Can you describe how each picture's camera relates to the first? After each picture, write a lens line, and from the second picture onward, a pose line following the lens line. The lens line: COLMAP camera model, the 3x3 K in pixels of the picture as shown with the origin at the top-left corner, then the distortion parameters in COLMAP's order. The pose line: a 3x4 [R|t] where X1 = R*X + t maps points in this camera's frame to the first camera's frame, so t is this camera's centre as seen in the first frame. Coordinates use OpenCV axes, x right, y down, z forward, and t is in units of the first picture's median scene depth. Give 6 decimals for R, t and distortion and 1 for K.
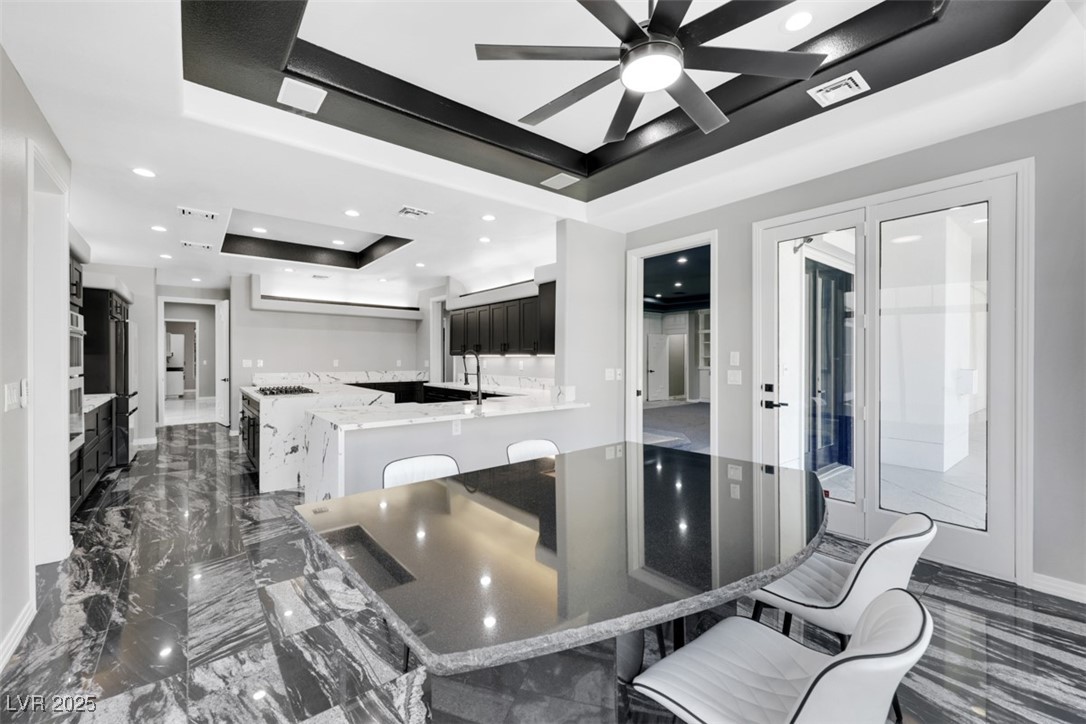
lens RADIAL K [[439.9, 0, 547.3], [0, 439.9, 360.2], [0, 0, 1]] dist [-0.000804, -0.000230]
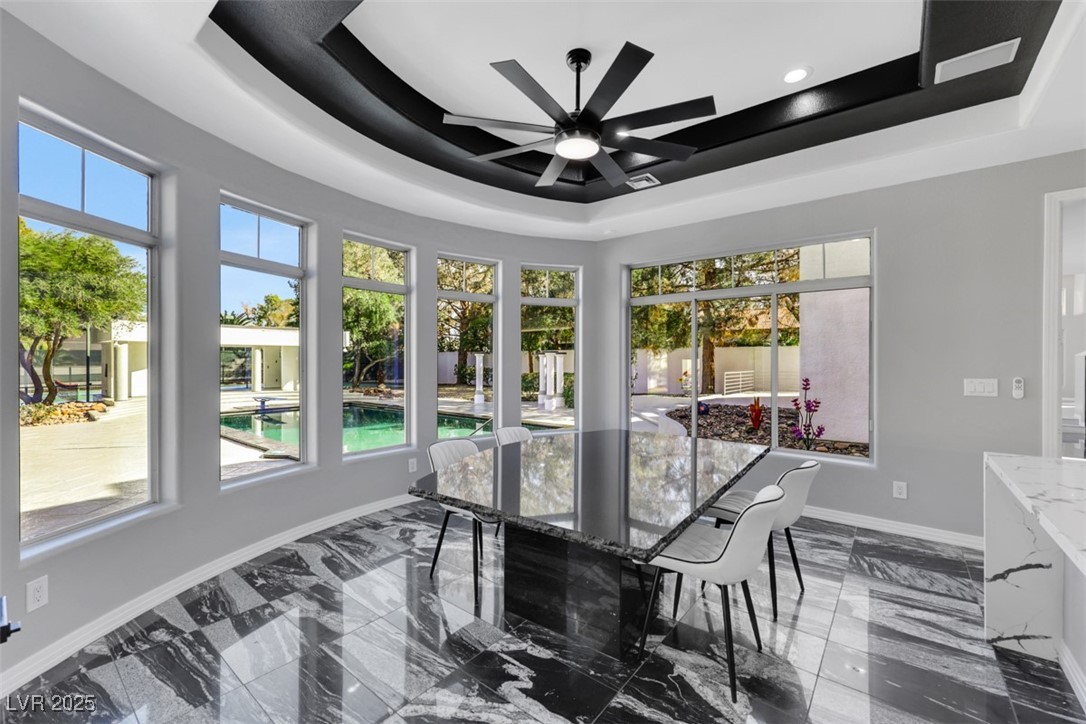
lens RADIAL K [[439.9, 0, 547.0], [0, 439.9, 361.0], [0, 0, 1]] dist [-0.000804, -0.000230]
pose [[-0.976845, 0.001226, -0.213944, 0.516113], [-0.000661, 0.999962, 0.008748, -0.015226], [0.213947, 0.008687, -0.976807, 1.934000]]
